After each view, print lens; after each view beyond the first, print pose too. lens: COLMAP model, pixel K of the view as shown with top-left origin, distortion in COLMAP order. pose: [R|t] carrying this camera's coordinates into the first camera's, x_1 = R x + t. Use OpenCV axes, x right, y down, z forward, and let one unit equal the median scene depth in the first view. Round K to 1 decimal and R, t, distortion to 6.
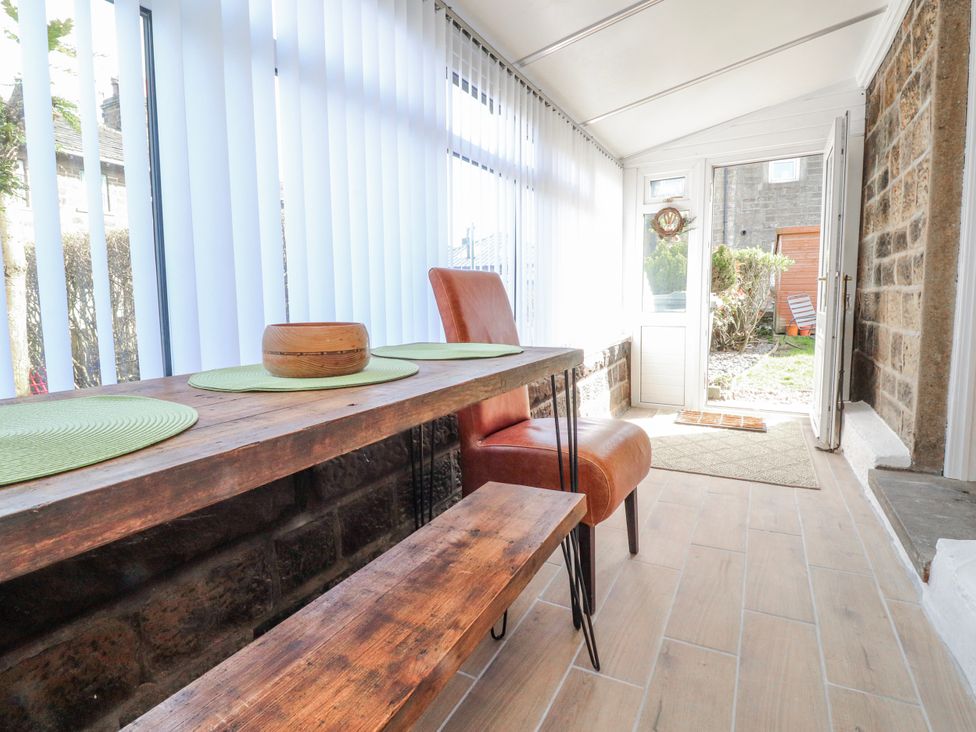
lens RADIAL K [[506.4, 0, 483.9], [0, 506.4, 346.5], [0, 0, 1]] dist [0.002386, -0.014200]
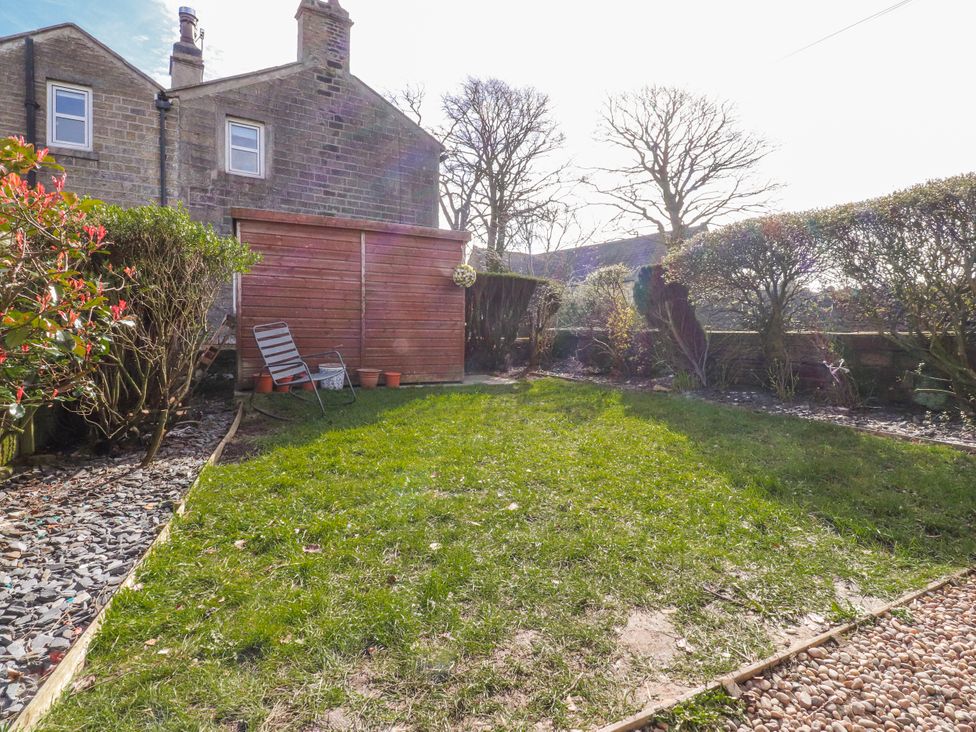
lens RADIAL K [[506.4, 0, 483.9], [0, 506.4, 346.5], [0, 0, 1]] dist [0.002386, -0.014200]
pose [[0.576243, -0.007491, 0.817244, 0.300462], [0.058457, 0.997775, -0.032073, -0.045044], [-0.815185, 0.066255, 0.575399, 0.489712]]
